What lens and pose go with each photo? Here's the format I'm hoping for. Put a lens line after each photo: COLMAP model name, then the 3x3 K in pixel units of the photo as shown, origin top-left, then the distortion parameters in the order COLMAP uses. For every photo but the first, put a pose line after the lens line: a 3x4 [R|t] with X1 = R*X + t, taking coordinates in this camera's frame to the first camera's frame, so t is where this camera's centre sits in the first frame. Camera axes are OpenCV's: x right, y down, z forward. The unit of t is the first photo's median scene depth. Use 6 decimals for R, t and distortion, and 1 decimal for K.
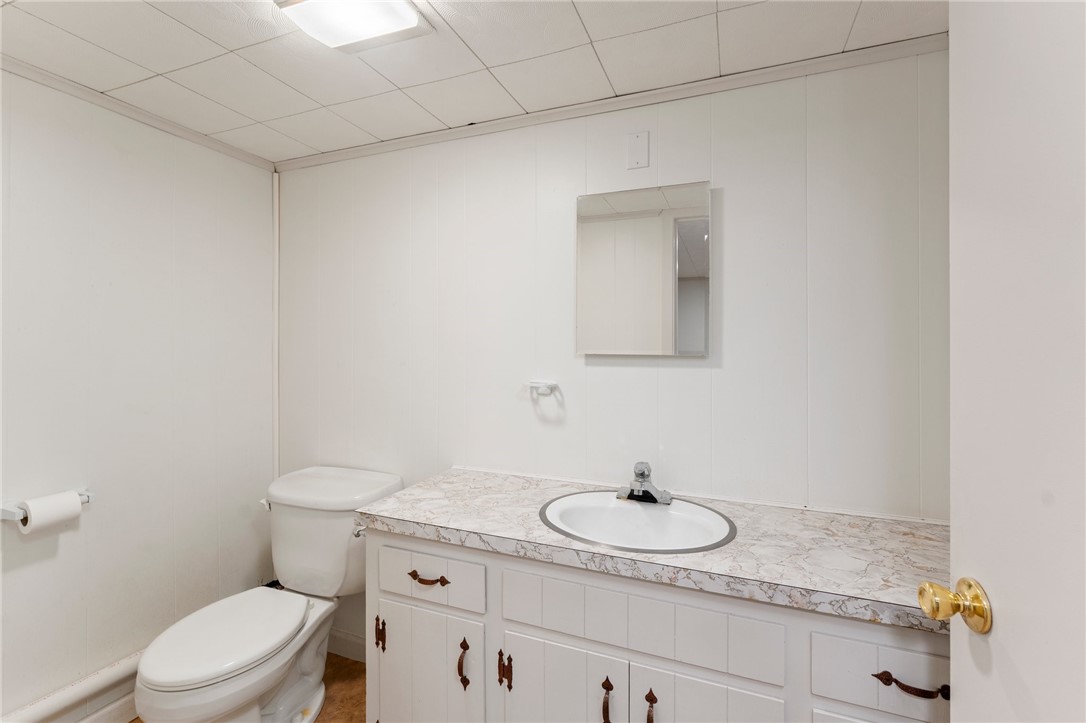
lens RADIAL K [[469.9, 0, 546.1], [0, 469.9, 341.8], [0, 0, 1]] dist [-0.001606, -0.000140]
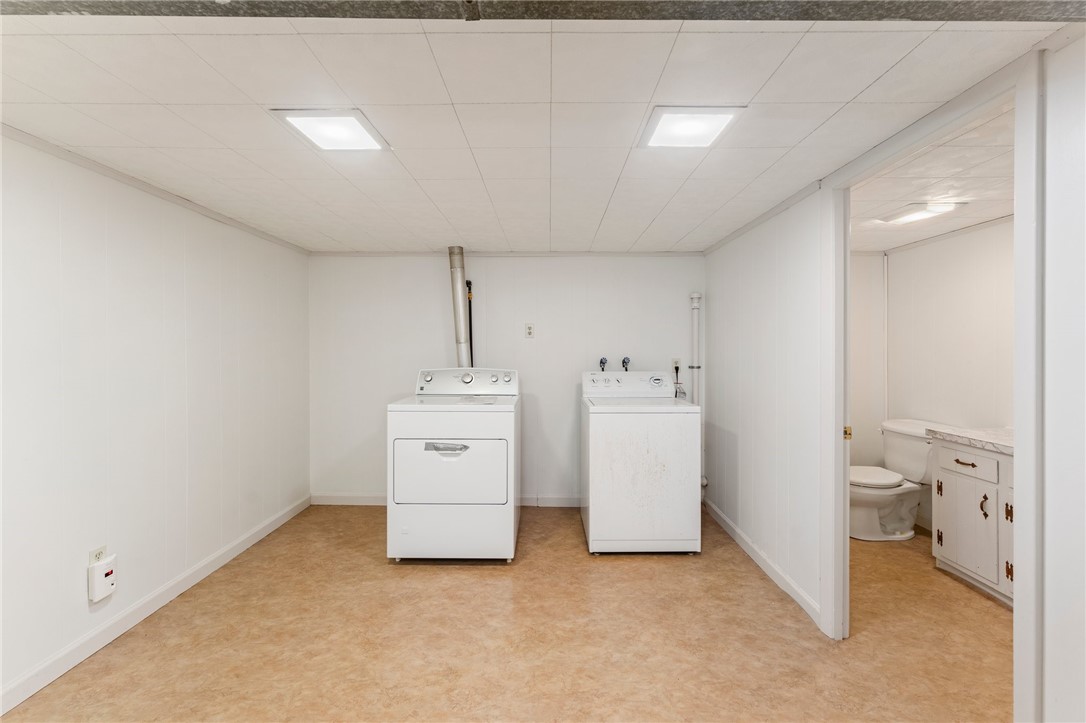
lens RADIAL K [[434.7, 0, 545.6], [0, 434.7, 344.9], [0, 0, 1]] dist [-0.001091, -0.000114]
pose [[0.368275, -0.003952, -0.929709, 0.861225], [0.003993, 0.999988, -0.002670, -0.025699], [0.929708, -0.002729, 0.368286, -1.448111]]
